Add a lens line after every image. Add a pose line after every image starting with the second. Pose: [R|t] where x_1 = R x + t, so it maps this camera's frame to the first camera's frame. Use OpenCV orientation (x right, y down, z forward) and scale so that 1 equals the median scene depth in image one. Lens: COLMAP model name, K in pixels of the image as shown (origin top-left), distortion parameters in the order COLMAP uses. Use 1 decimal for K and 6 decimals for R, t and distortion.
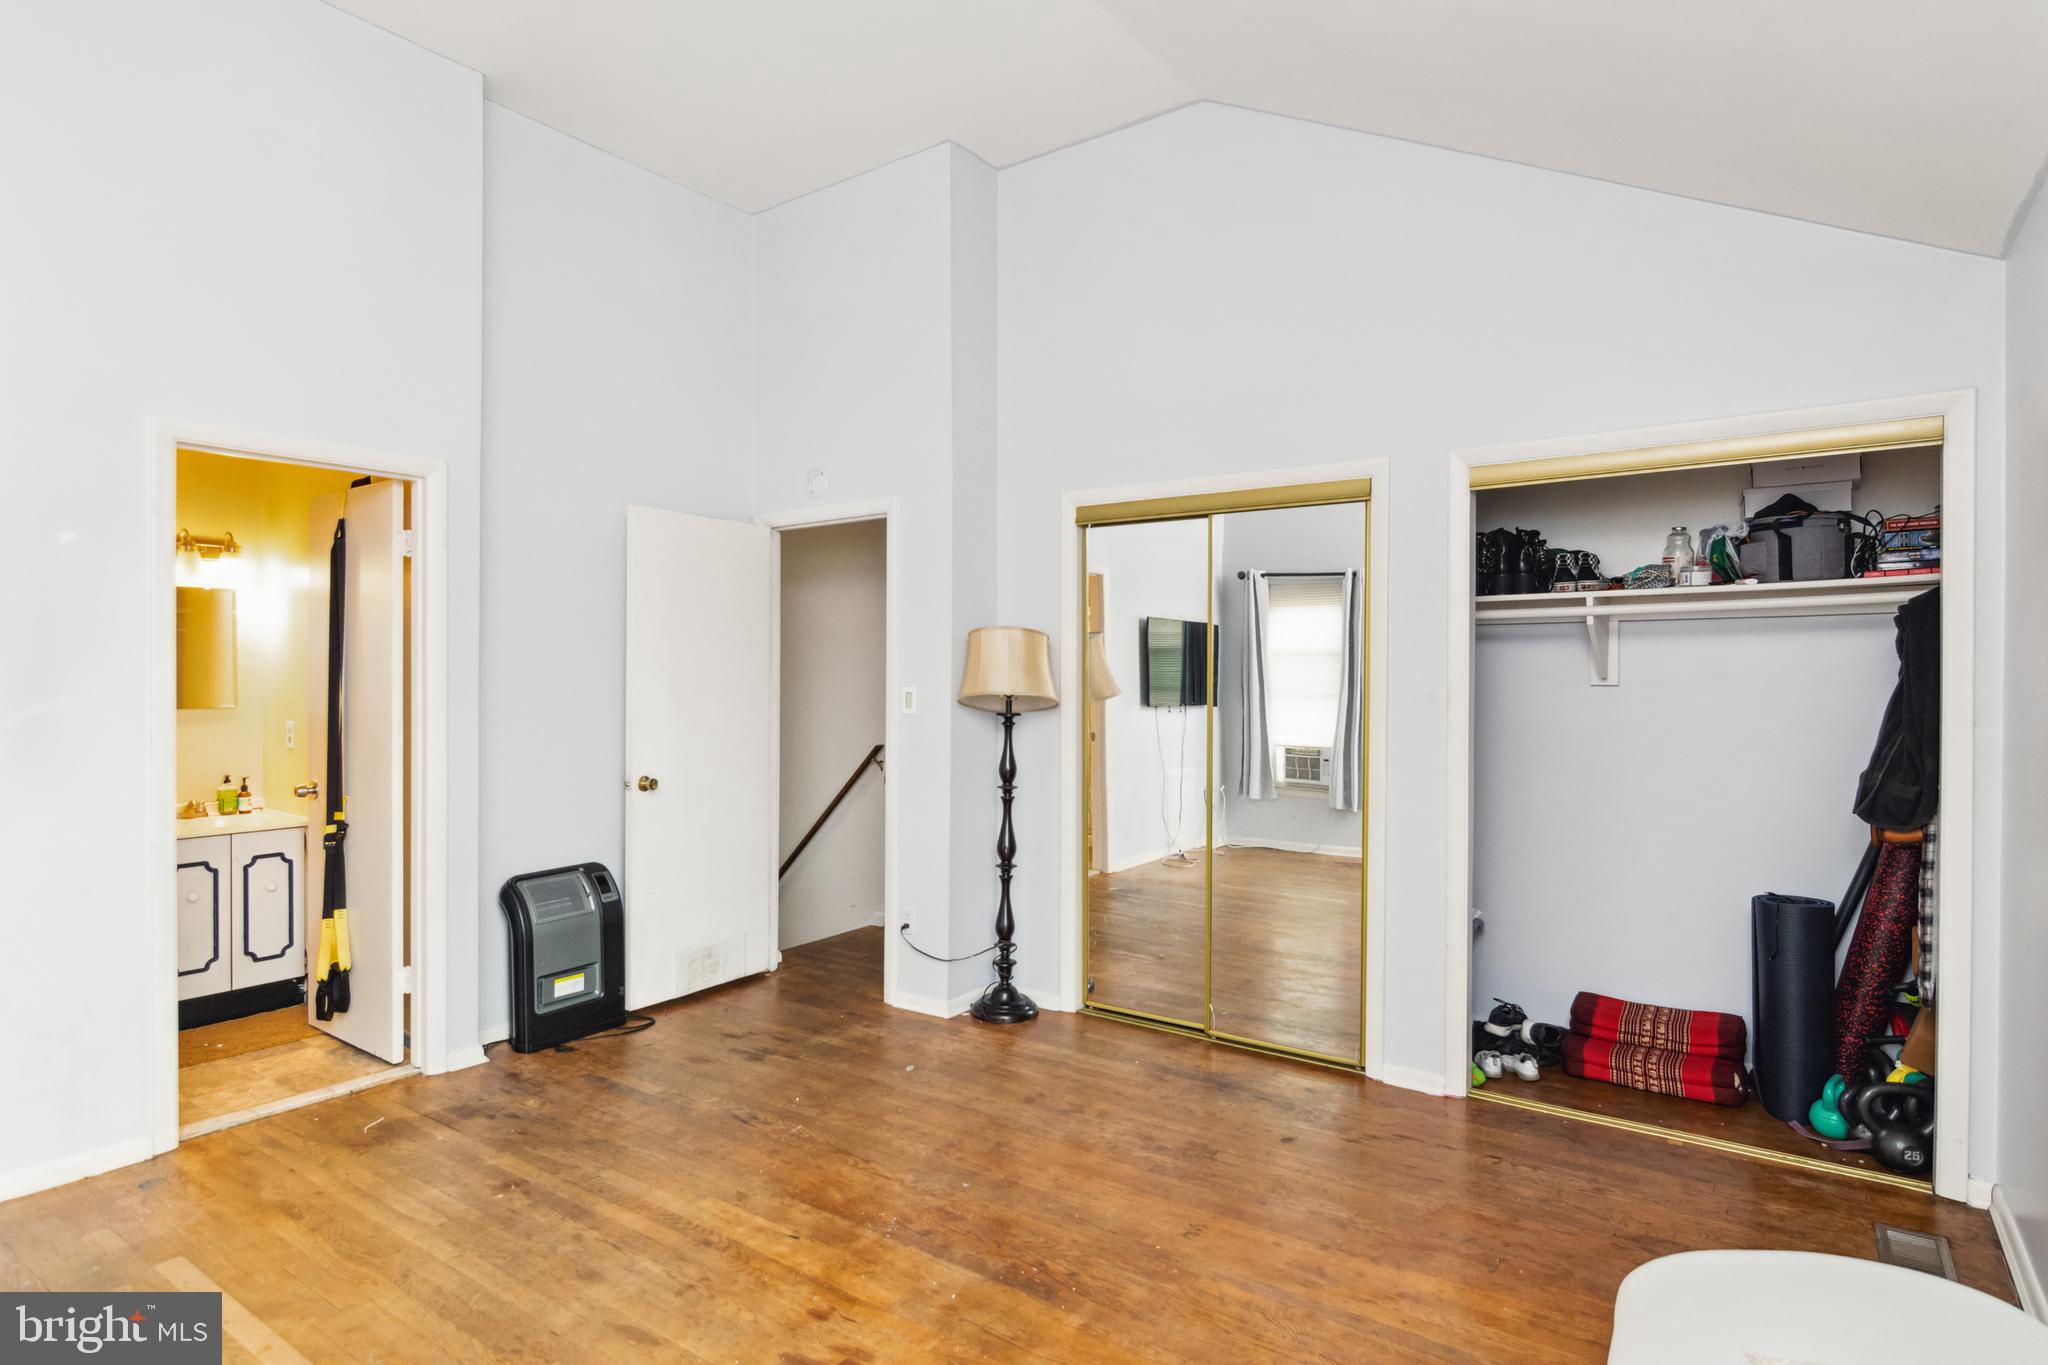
lens RADIAL K [[1100.2, 0, 1022.3], [0, 1100.2, 675.4], [0, 0, 1]] dist [-0.006758, 0.001213]
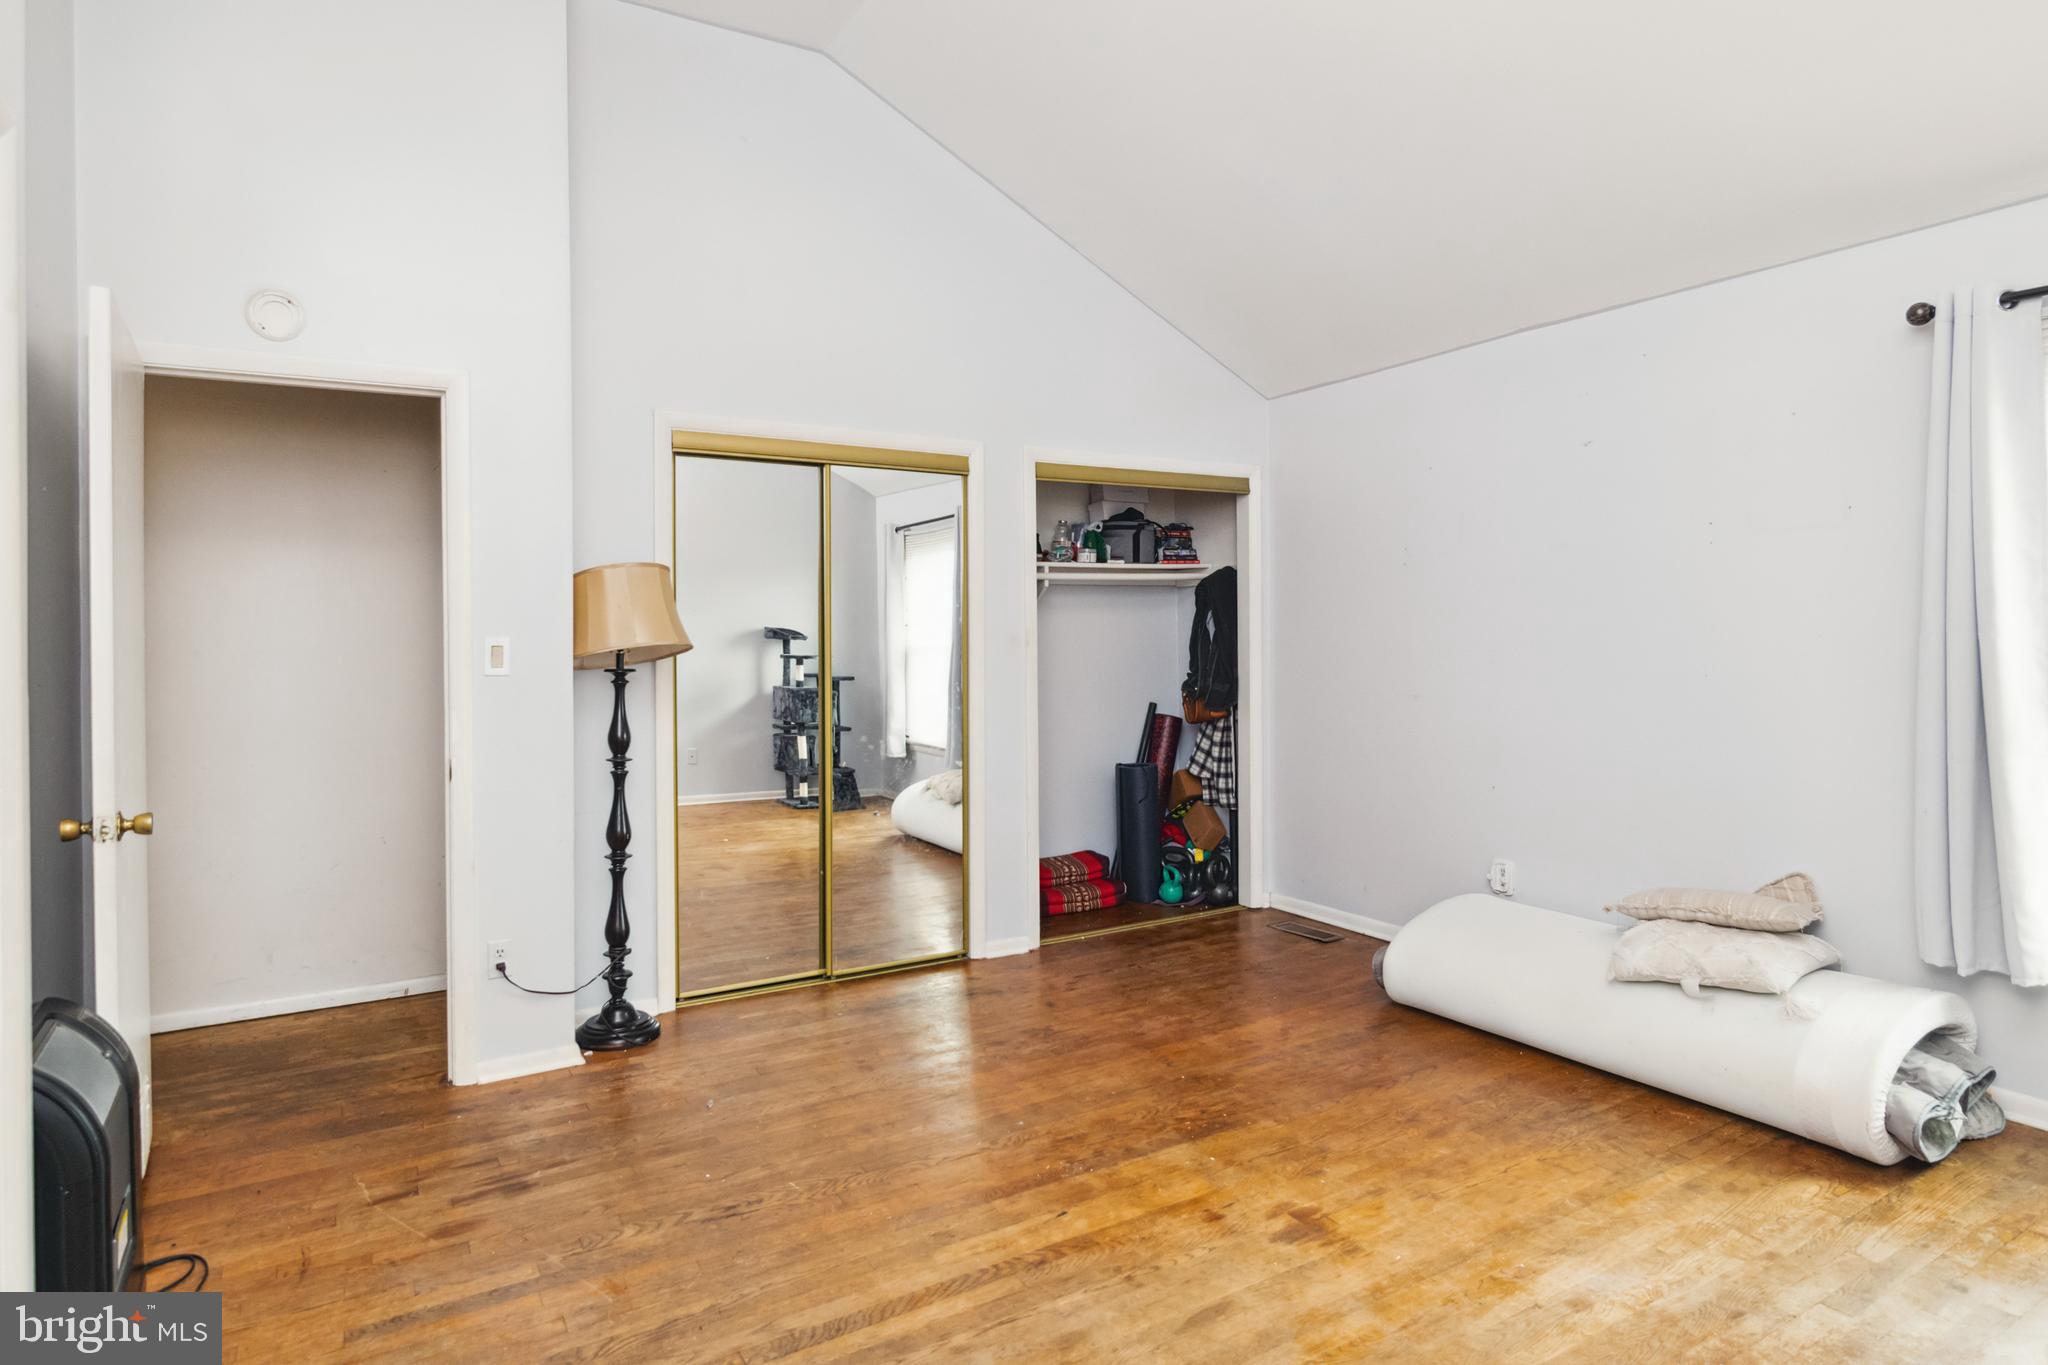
lens RADIAL K [[1122.9, 0, 1023.7], [0, 1122.9, 639.9], [0, 0, 1]] dist [-0.004737, 0.000915]
pose [[0.398882, -0.008722, 0.916961, -0.822263], [0.010024, 0.999936, 0.005151, 0.014146], [-0.916947, 0.007137, 0.398944, 0.487810]]
